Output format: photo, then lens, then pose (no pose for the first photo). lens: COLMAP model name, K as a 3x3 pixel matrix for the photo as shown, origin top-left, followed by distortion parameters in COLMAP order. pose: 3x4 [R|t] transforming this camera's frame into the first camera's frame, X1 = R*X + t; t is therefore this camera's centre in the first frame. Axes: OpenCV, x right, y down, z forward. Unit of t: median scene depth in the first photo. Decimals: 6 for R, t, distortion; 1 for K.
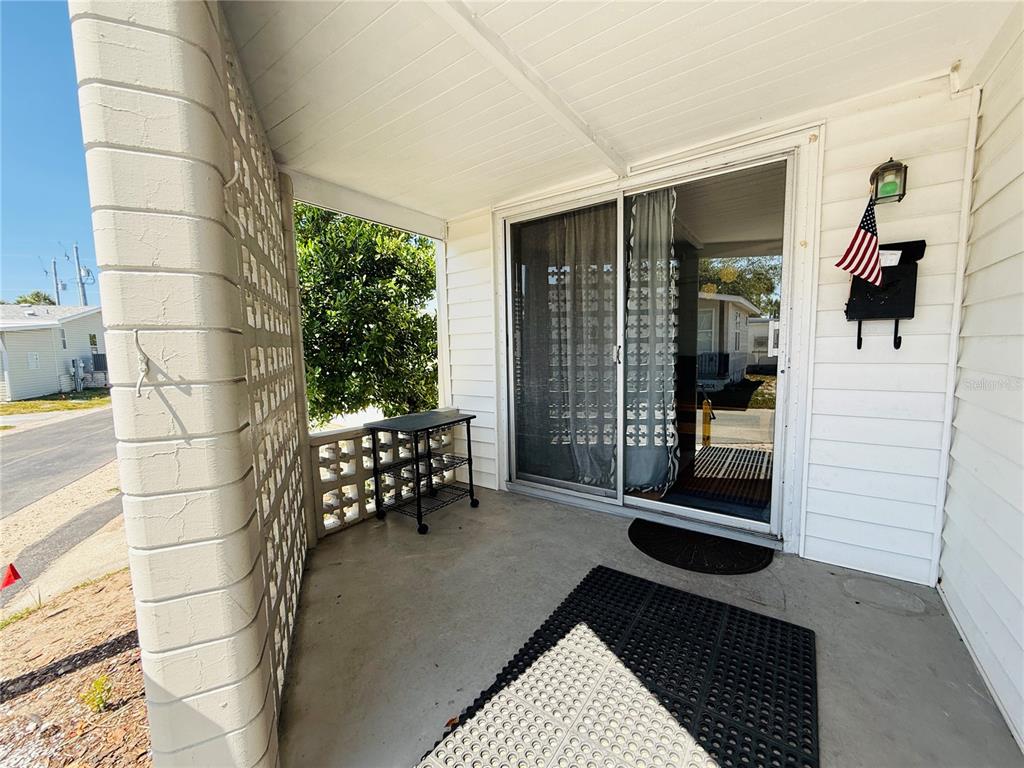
lens RADIAL K [[407.8, 0, 510.7], [0, 407.8, 386.1], [0, 0, 1]] dist [-0.001807, 0.000646]
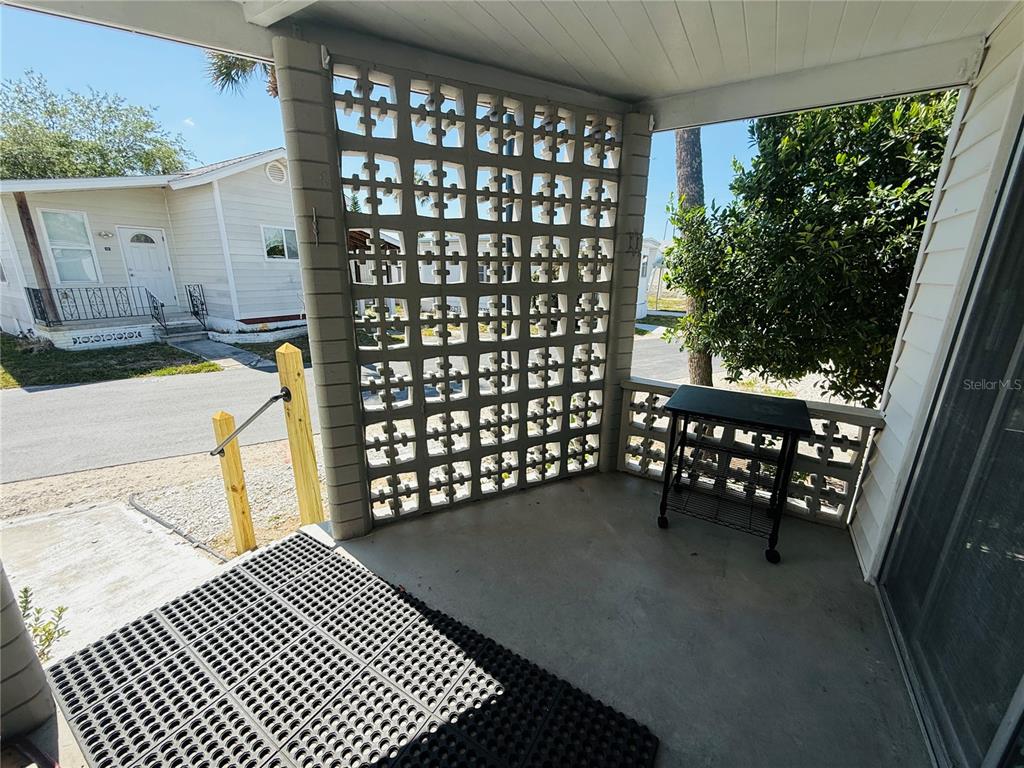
lens RADIAL K [[407.8, 0, 508.8], [0, 407.8, 384.0], [0, 0, 1]] dist [-0.001807, 0.000646]
pose [[0.063430, 0.288546, -0.955363, 0.573356], [-0.109389, 0.953532, 0.280731, -0.142169], [0.991973, 0.086699, 0.092046, 0.687907]]
